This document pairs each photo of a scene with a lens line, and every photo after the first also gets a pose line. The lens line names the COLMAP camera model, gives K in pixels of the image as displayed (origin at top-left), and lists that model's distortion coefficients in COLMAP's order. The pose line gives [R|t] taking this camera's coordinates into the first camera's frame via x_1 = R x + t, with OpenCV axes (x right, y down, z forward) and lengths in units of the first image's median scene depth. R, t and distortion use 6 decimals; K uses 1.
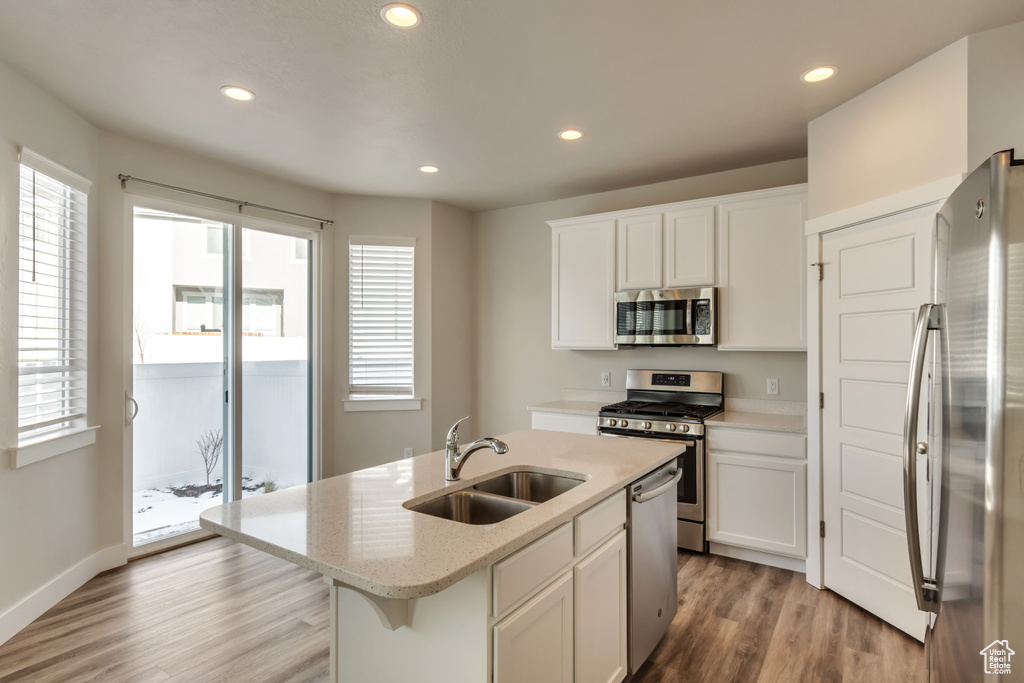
lens RADIAL K [[530.3, 0, 515.0], [0, 530.3, 342.2], [0, 0, 1]] dist [0.004591, 0.000318]
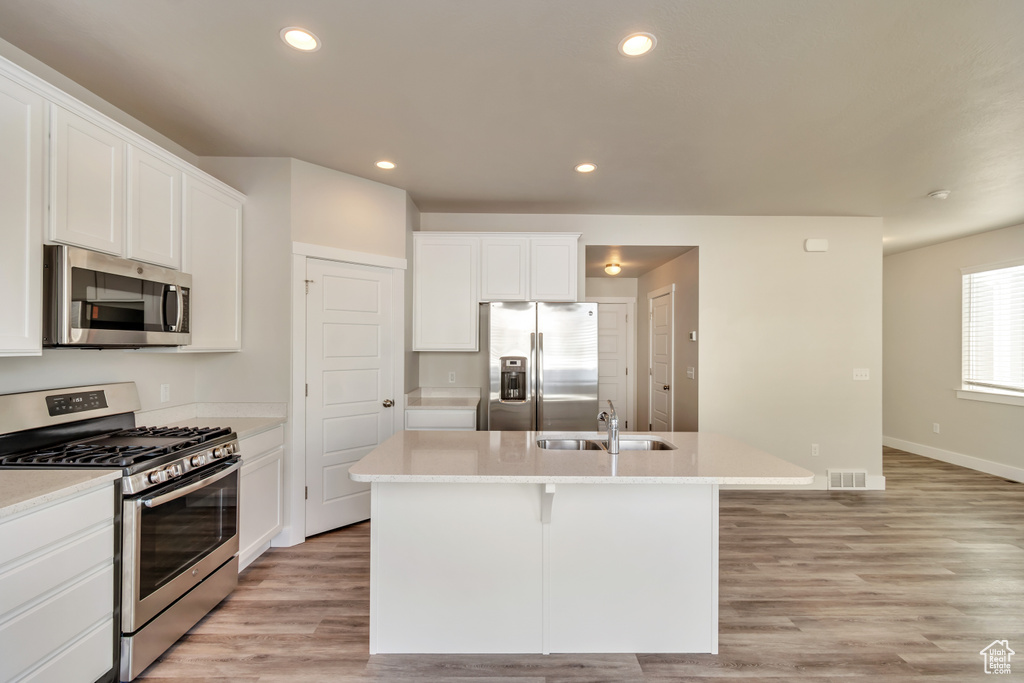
lens RADIAL K [[457.0, 0, 516.5], [0, 457.0, 345.2], [0, 0, 1]] dist [0.000145, -0.000191]
pose [[-0.562549, -0.002129, 0.826761, -0.439682], [-0.008256, 0.999961, -0.003042, 0.001835], [-0.826723, -0.008537, -0.562545, 0.891235]]
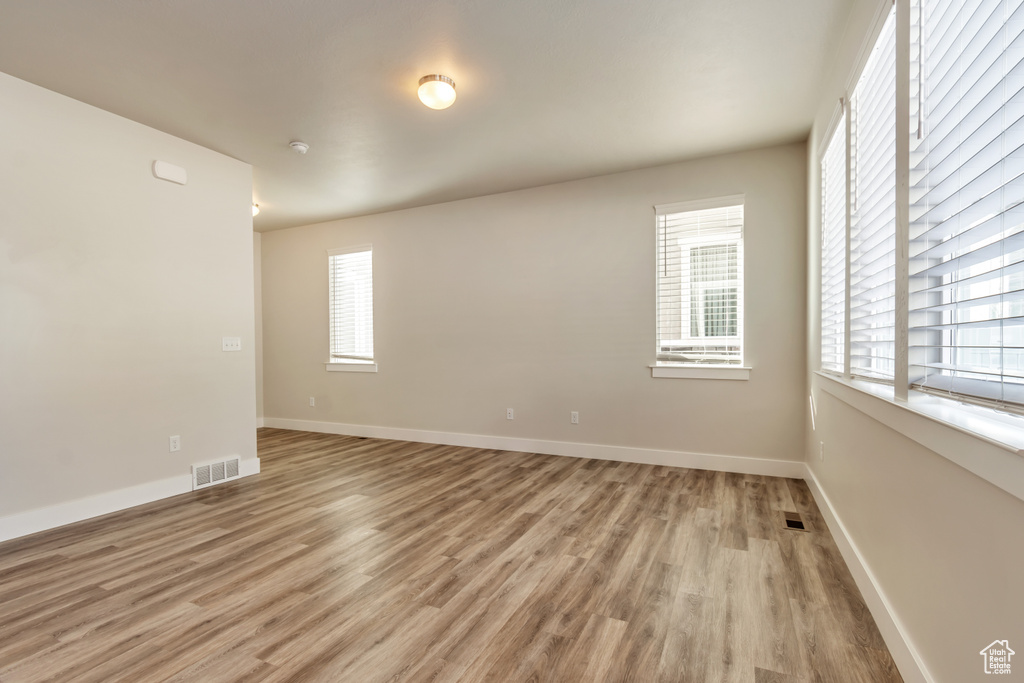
lens RADIAL K [[472.0, 0, 510.3], [0, 472.0, 352.5], [0, 0, 1]] dist [0.000663, -0.000767]
pose [[-0.990465, 0.009724, -0.137423, -0.427202], [0.008608, 0.999925, 0.008707, 0.076727], [0.137497, 0.007441, -0.990474, 0.614284]]
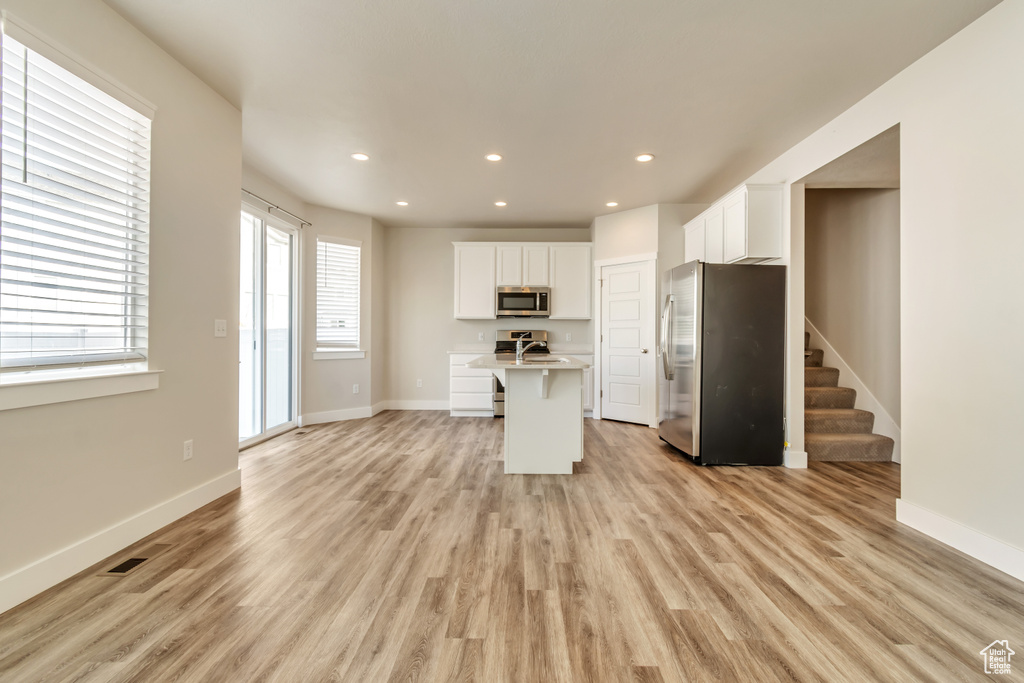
lens RADIAL K [[457.0, 0, 514.4], [0, 457.0, 338.6], [0, 0, 1]] dist [0.000280, -0.000358]
pose [[0.839312, 0.001907, 0.543646, -0.615840], [-0.005967, 0.999966, 0.005704, 0.074374], [-0.543617, -0.008031, 0.839295, -0.349774]]
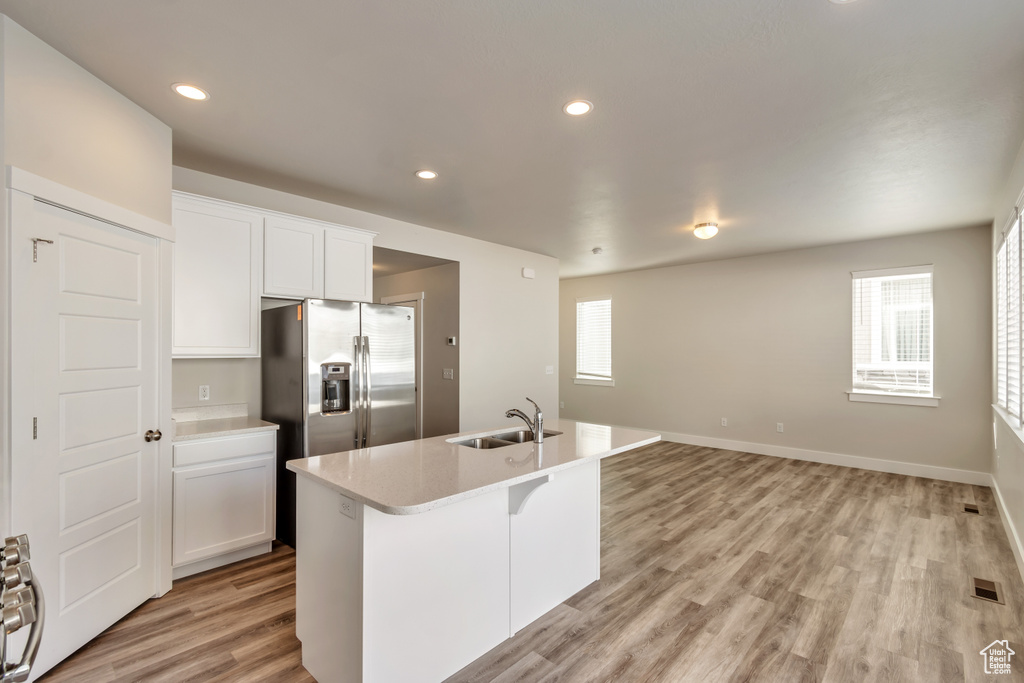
lens RADIAL K [[459.2, 0, 512.7], [0, 459.2, 346.1], [0, 0, 1]] dist [0.002641, -0.001016]
pose [[-0.986056, -0.000898, 0.166412, -0.128932], [-0.003012, 0.999918, -0.012451, 0.001843], [-0.166387, -0.012778, -0.985978, 1.125440]]
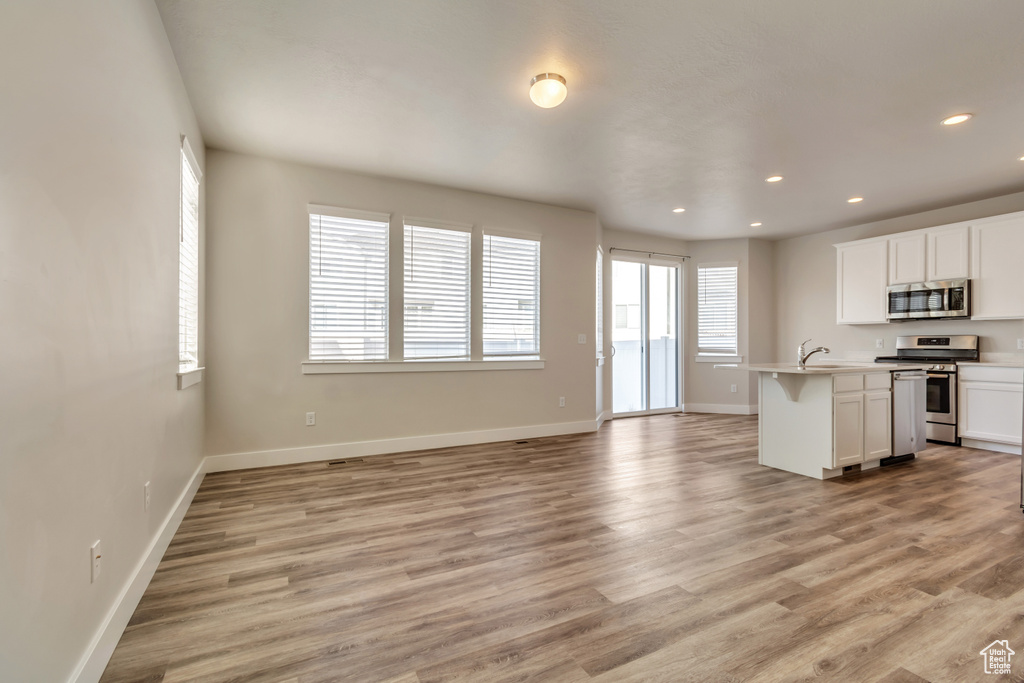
lens RADIAL K [[457.0, 0, 514.4], [0, 457.0, 338.6], [0, 0, 1]] dist [0.000280, -0.000358]
pose [[0.874582, -0.002951, -0.484869, -0.124953], [-0.000349, 0.999977, -0.006715, 0.072287], [0.484878, 0.006042, 0.874561, -0.745787]]
